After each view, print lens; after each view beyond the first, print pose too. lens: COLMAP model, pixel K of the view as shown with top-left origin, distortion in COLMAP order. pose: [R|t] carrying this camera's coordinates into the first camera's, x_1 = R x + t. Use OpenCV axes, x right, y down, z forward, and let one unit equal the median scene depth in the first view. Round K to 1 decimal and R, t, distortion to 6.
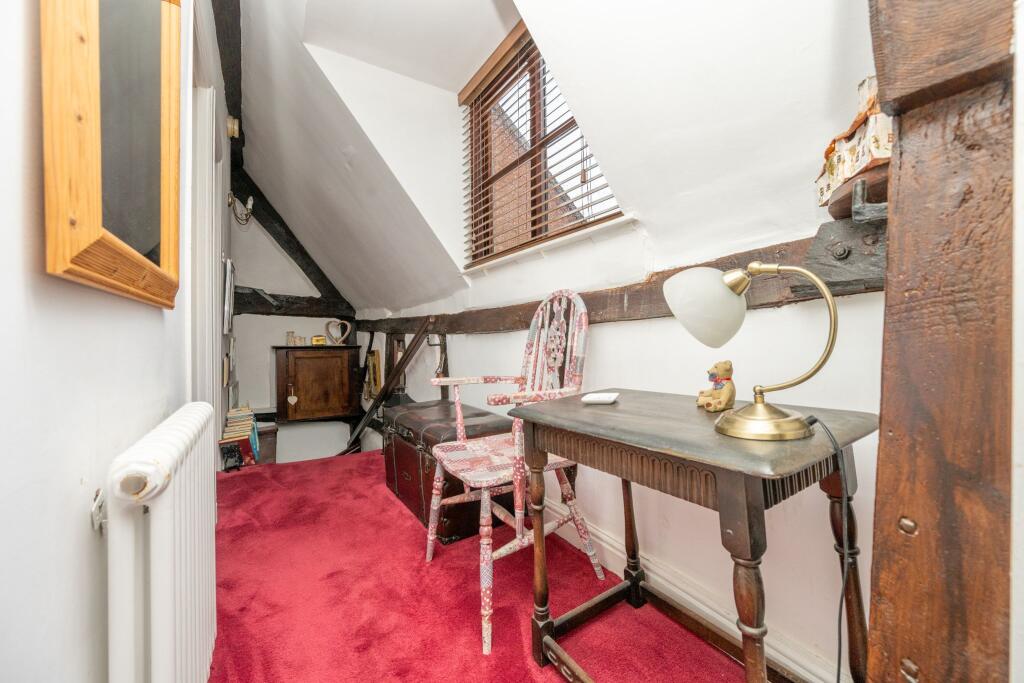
lens RADIAL K [[411.3, 0, 512.0], [0, 411.3, 341.5], [0, 0, 1]] dist [-0.001271, -0.000178]
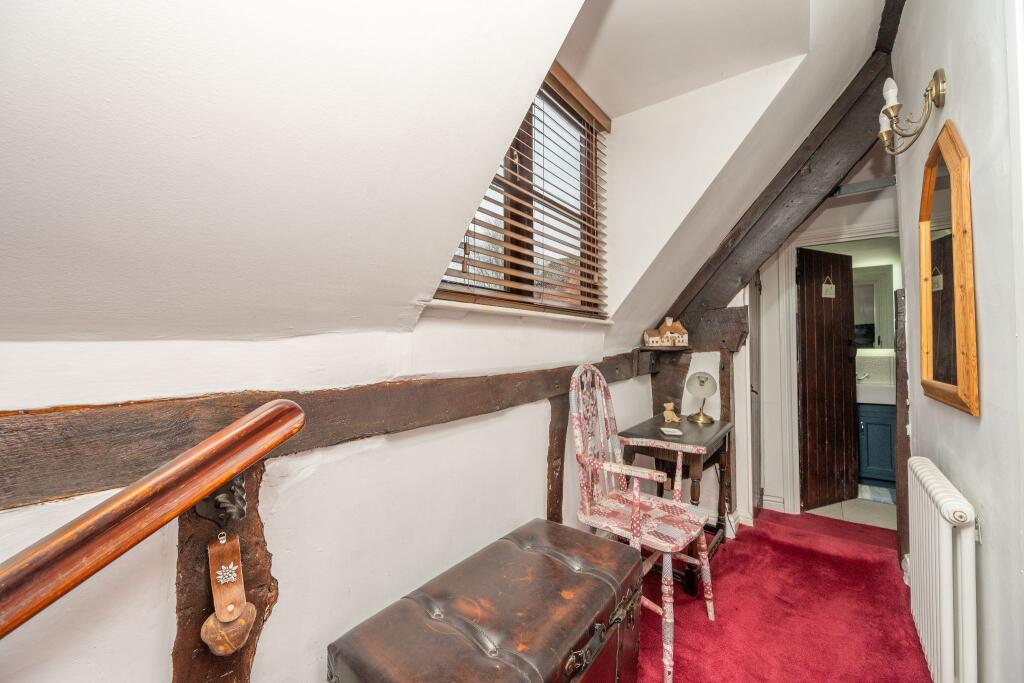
lens RADIAL K [[411.3, 0, 512.0], [0, 411.3, 341.5], [0, 0, 1]] dist [-0.001271, -0.000178]
pose [[-0.371484, 0.022001, 0.928179, -0.949684], [0.018067, 0.999701, -0.016465, -0.185508], [-0.928264, 0.010653, -0.371770, 1.768874]]
